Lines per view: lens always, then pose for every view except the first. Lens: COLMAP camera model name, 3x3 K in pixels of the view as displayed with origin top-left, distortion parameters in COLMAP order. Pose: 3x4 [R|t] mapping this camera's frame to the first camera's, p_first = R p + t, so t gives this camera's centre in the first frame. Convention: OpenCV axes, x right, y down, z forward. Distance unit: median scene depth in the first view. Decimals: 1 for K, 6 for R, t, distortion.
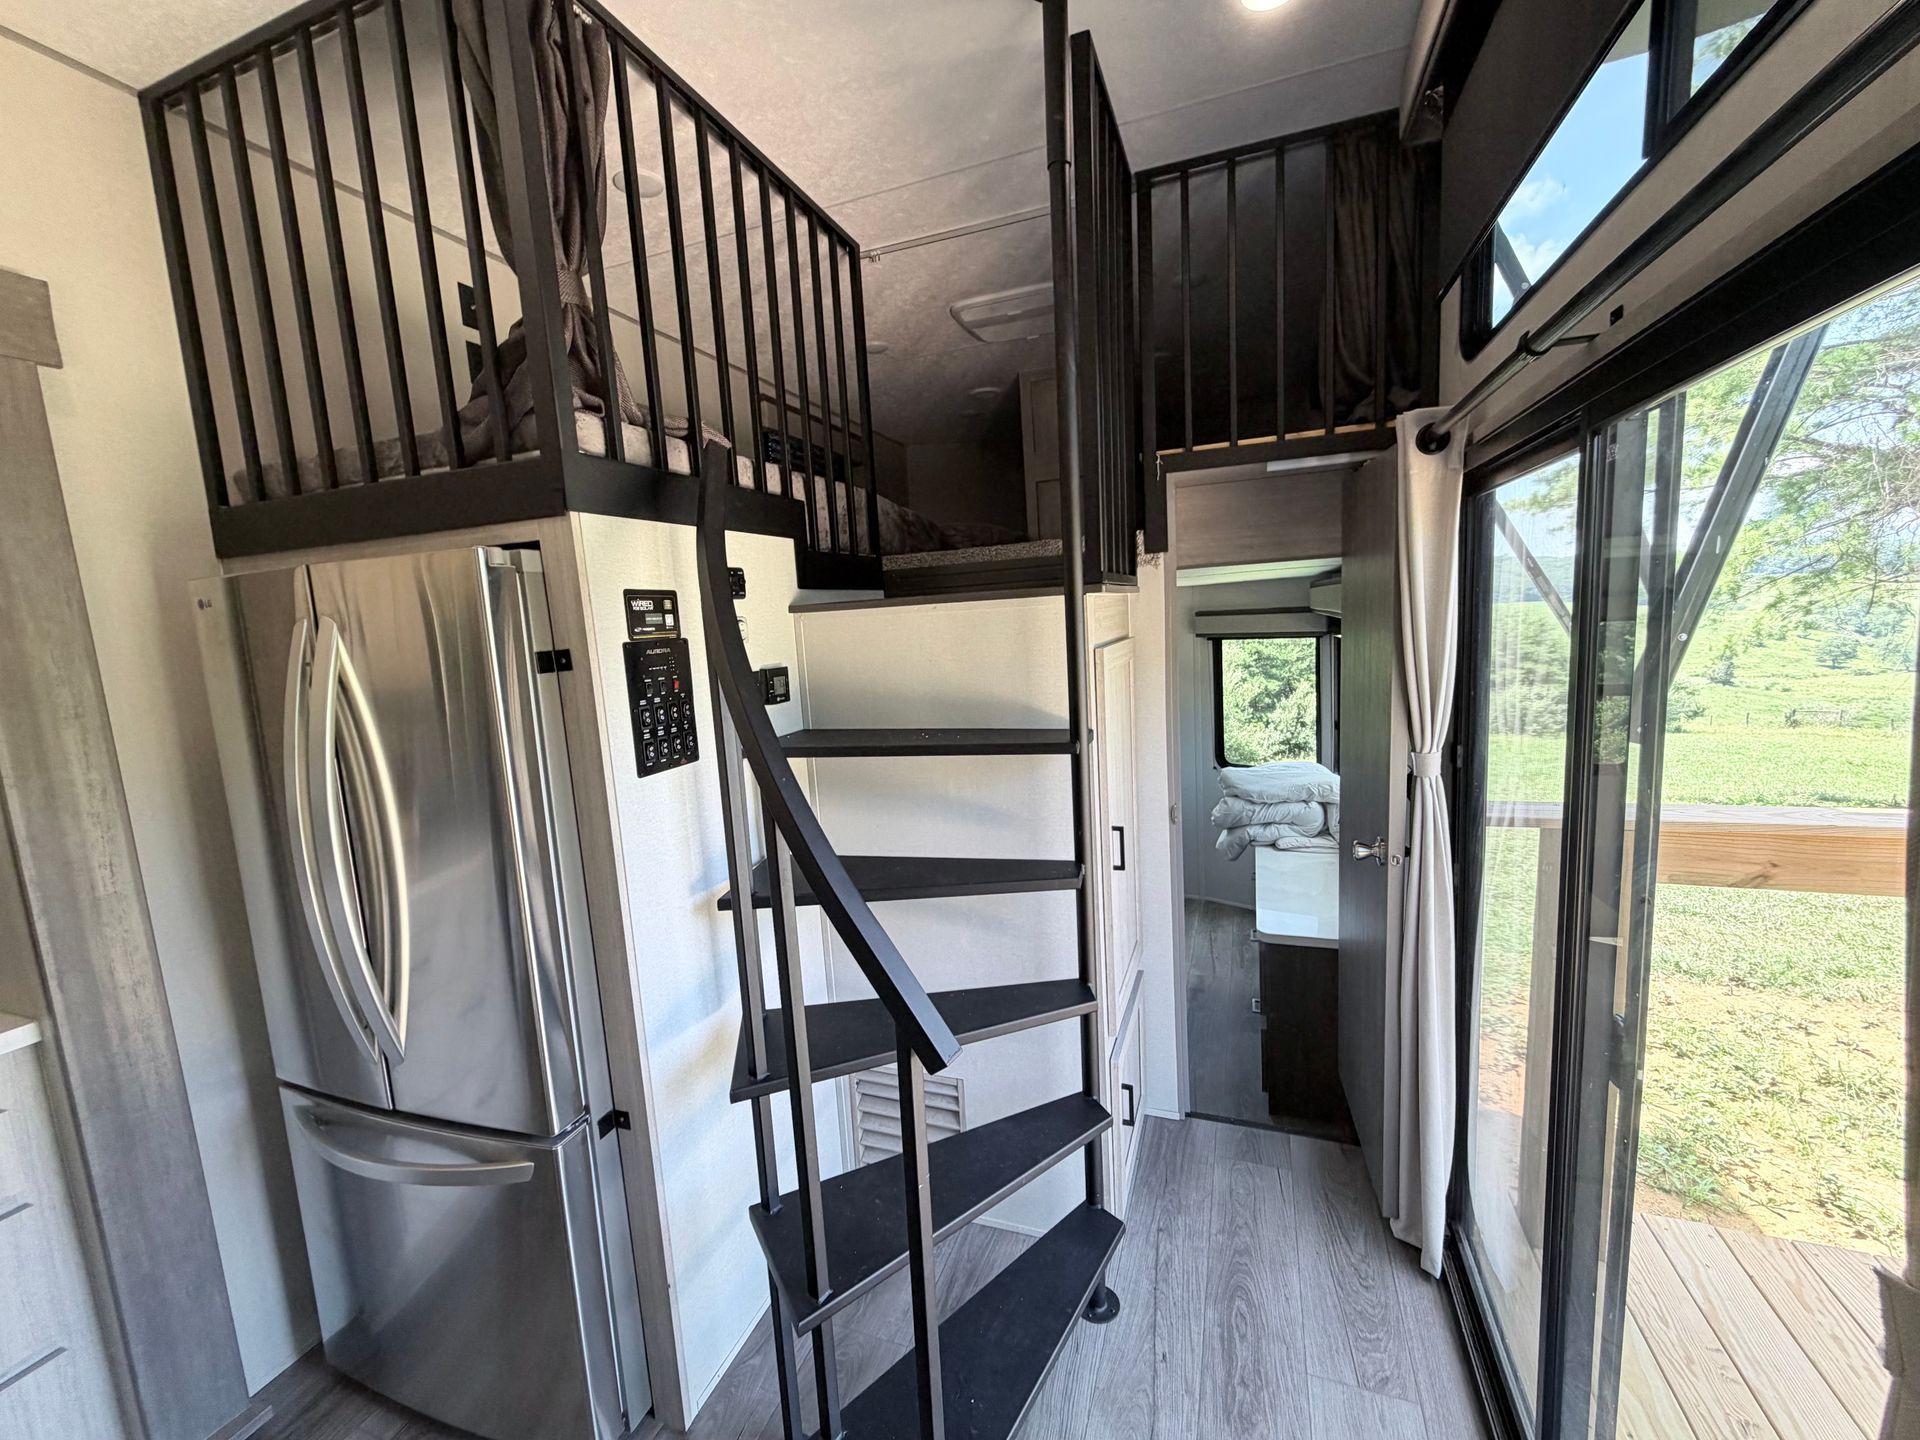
lens RADIAL K [[767.2, 0, 961.3], [0, 767.2, 719.0], [0, 0, 1]] dist [0.001130, -0.000331]
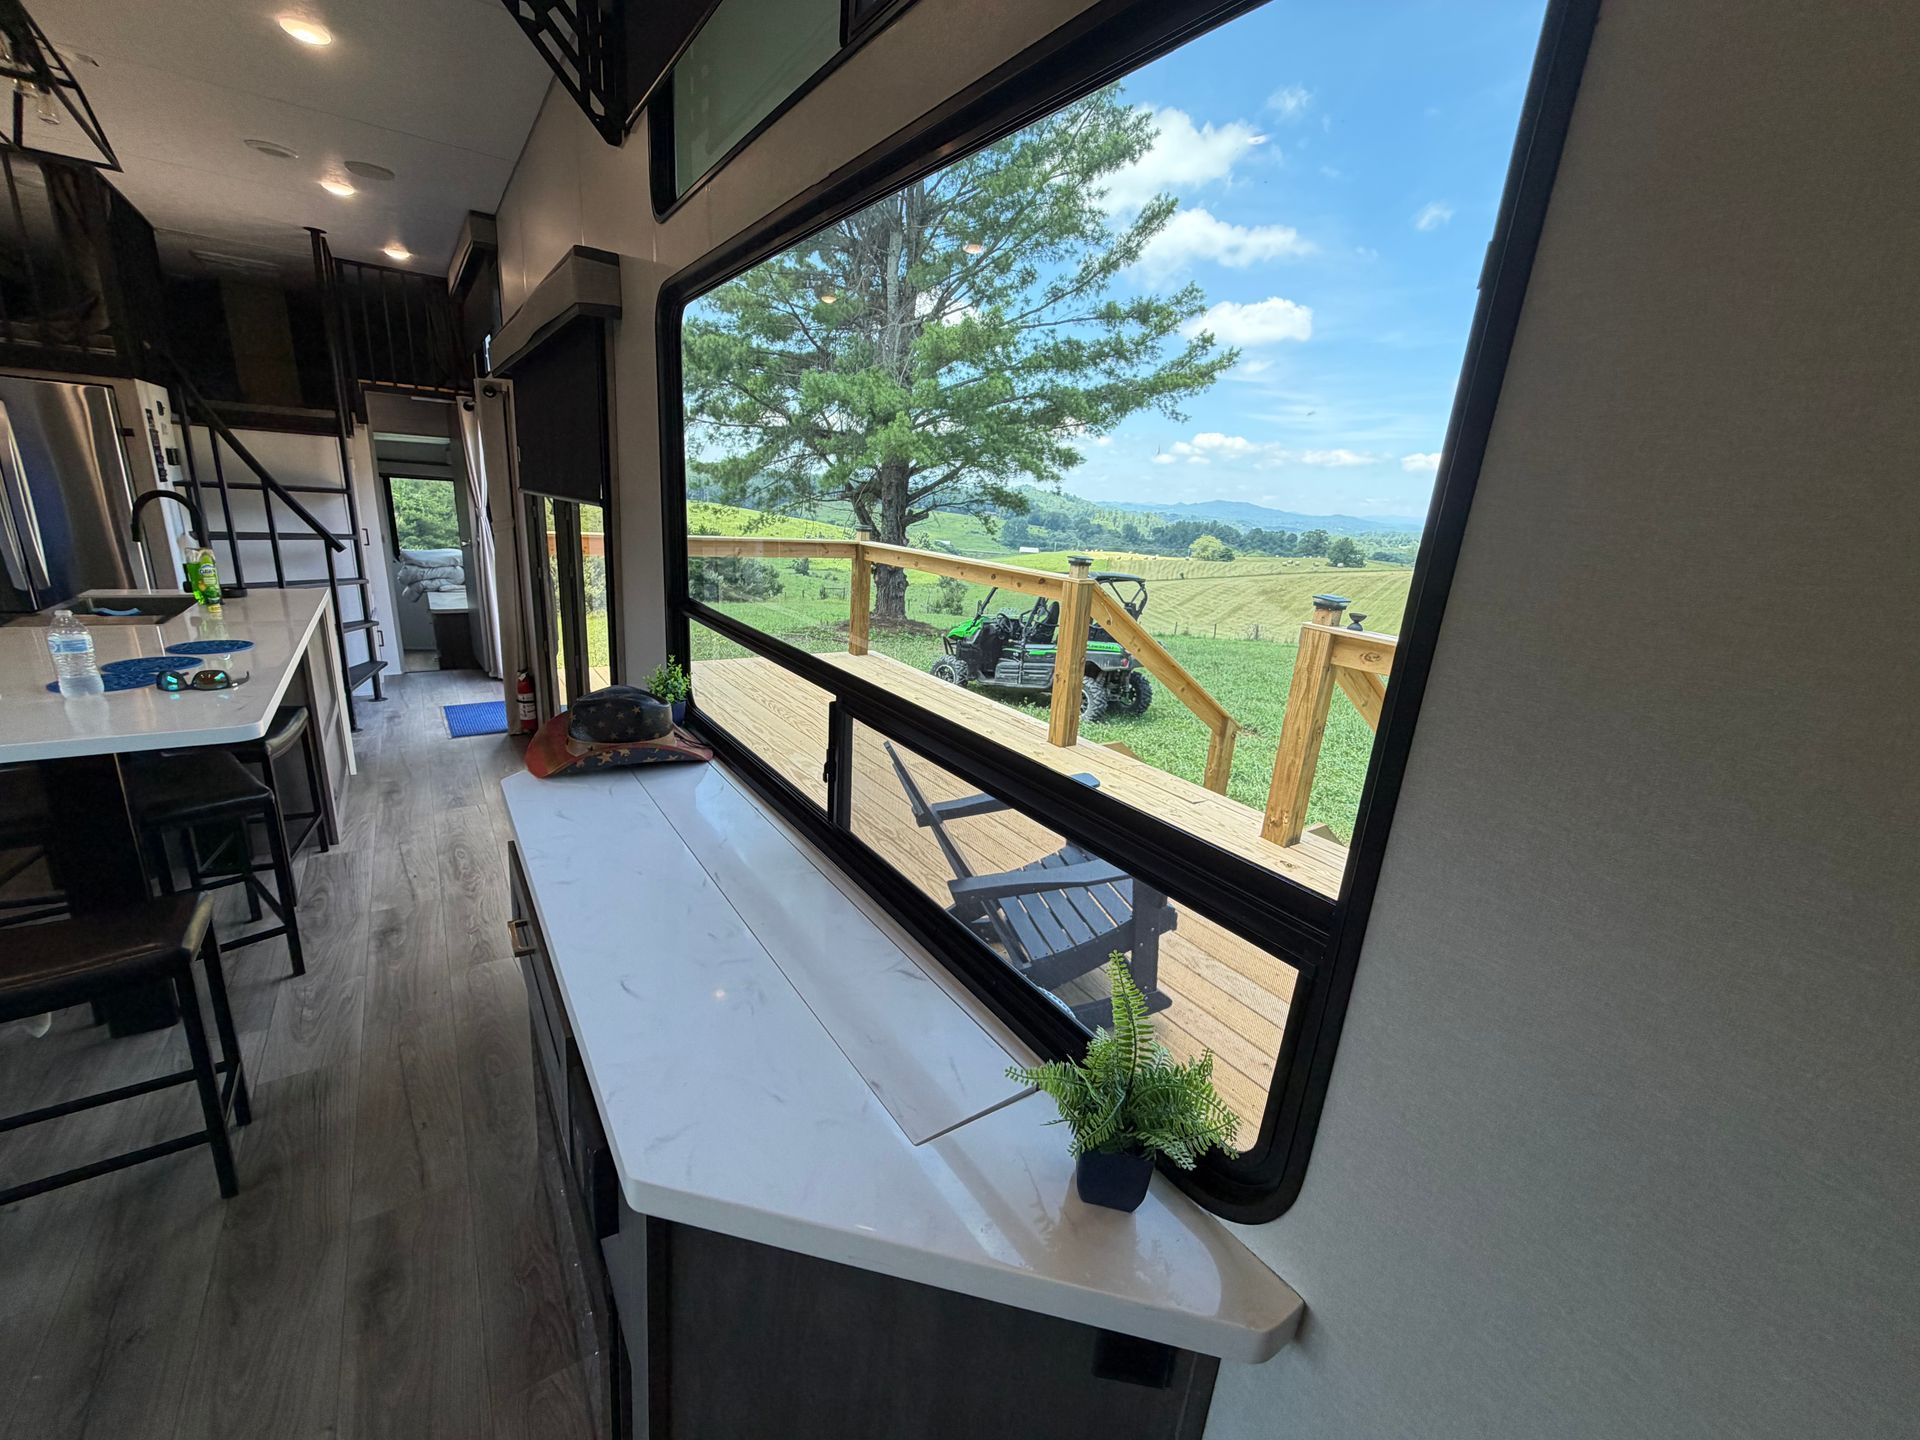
lens RADIAL K [[767.2, 0, 946.0], [0, 767.2, 723.0], [0, 0, 1]] dist [0.001130, -0.000331]
pose [[0.580054, -0.127362, 0.804560, -0.408839], [0.001099, 0.987823, 0.155580, 0.186266], [-0.814577, -0.089360, 0.573131, -1.077715]]
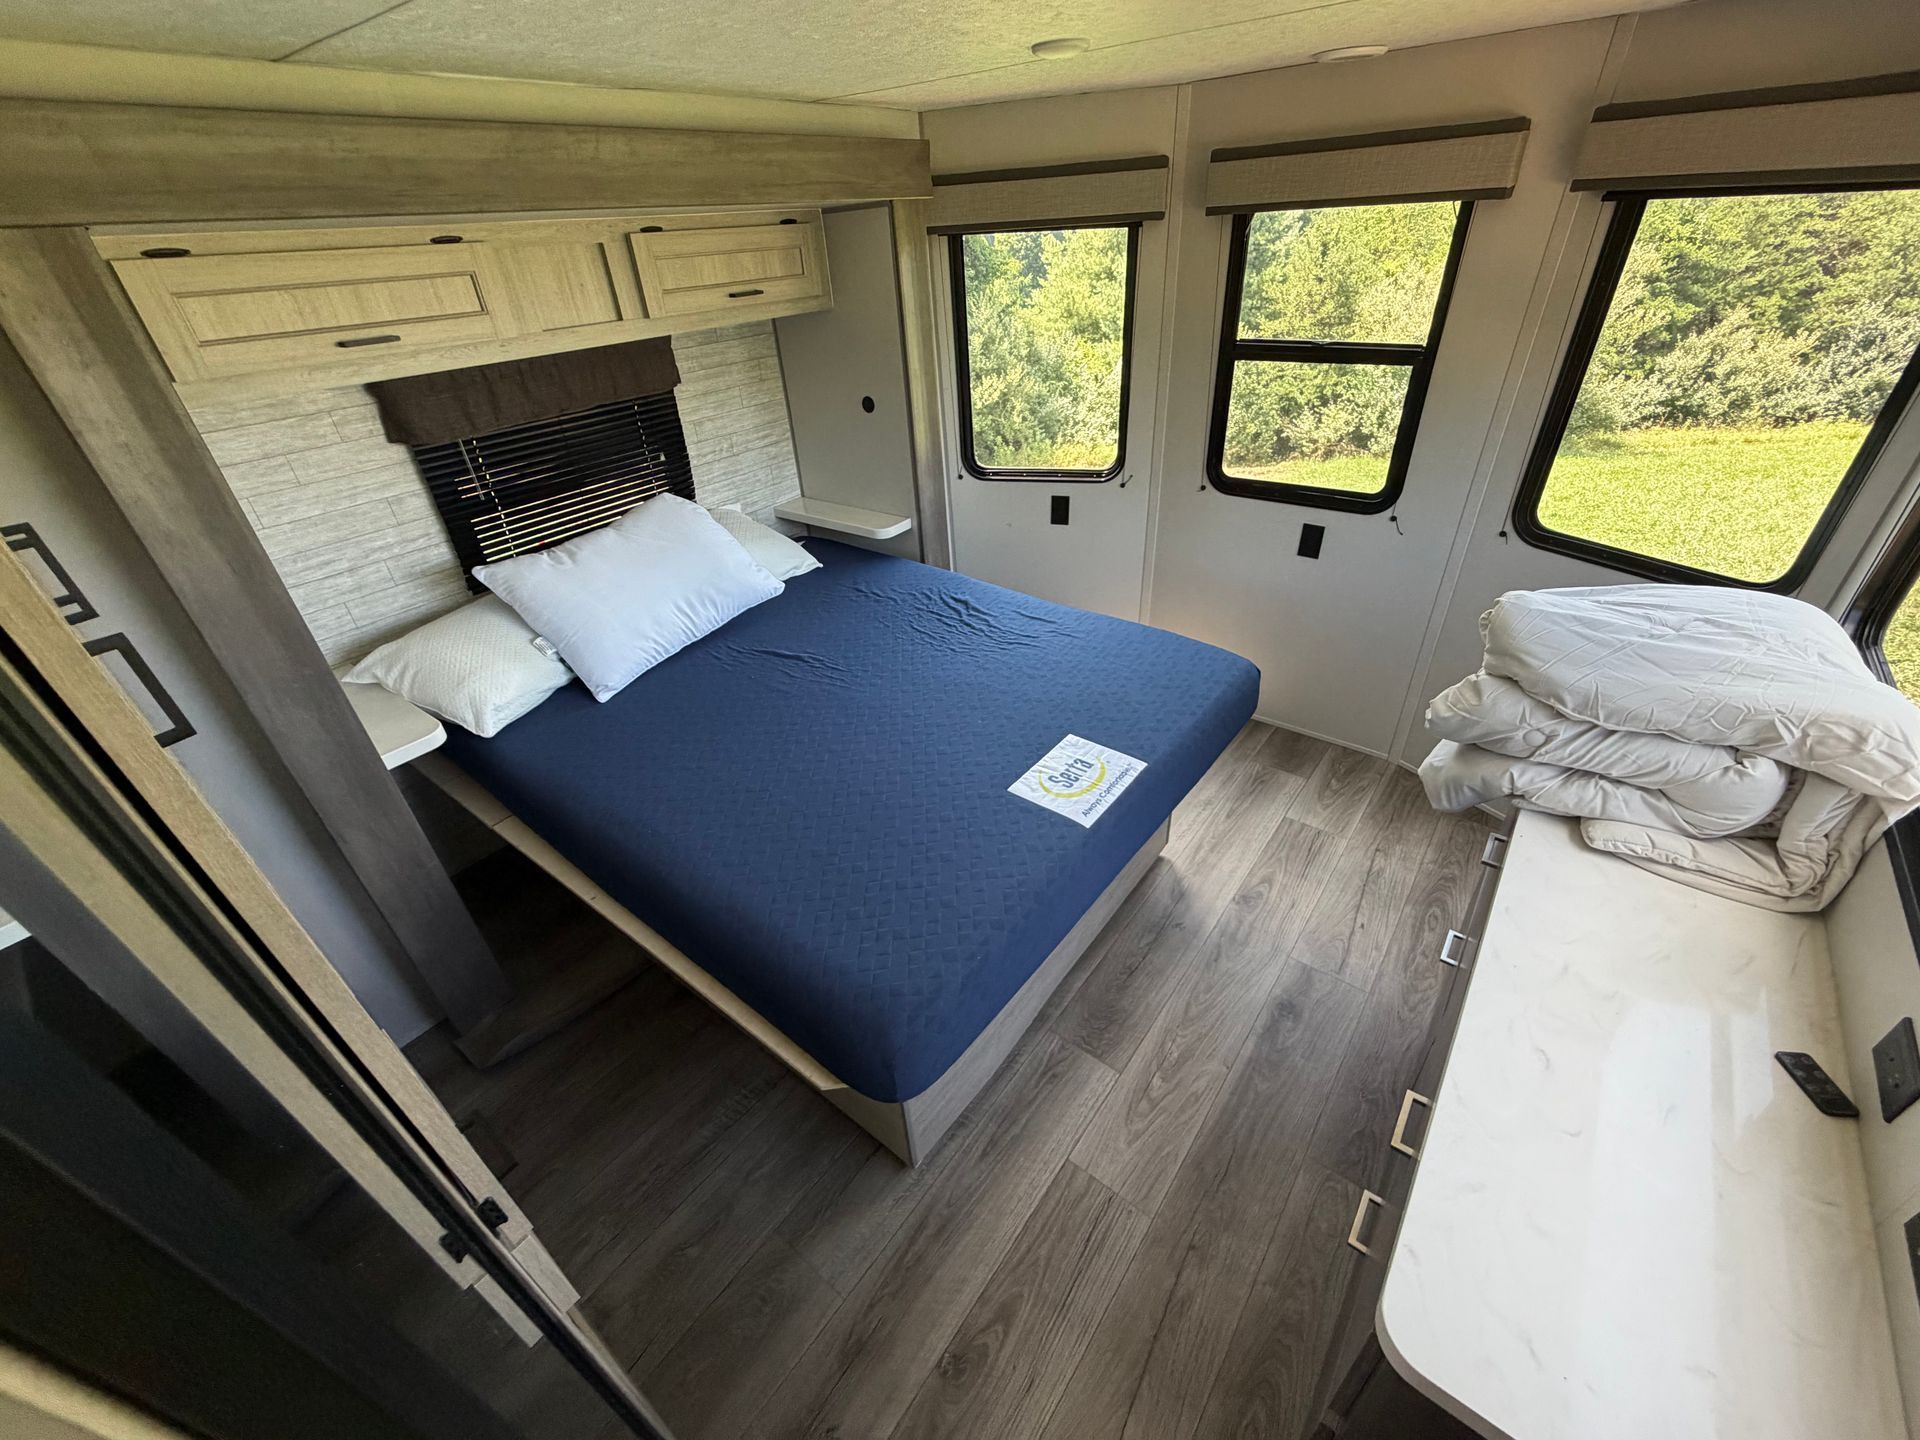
lens RADIAL K [[767.2, 0, 958.4], [0, 767.2, 713.1], [0, 0, 1]] dist [0.001130, -0.000331]
pose [[0.952309, 0.174898, -0.250035, 0.193025], [-0.045331, 0.891426, 0.450894, -0.040787], [0.301748, -0.418056, 0.856841, 0.579647]]
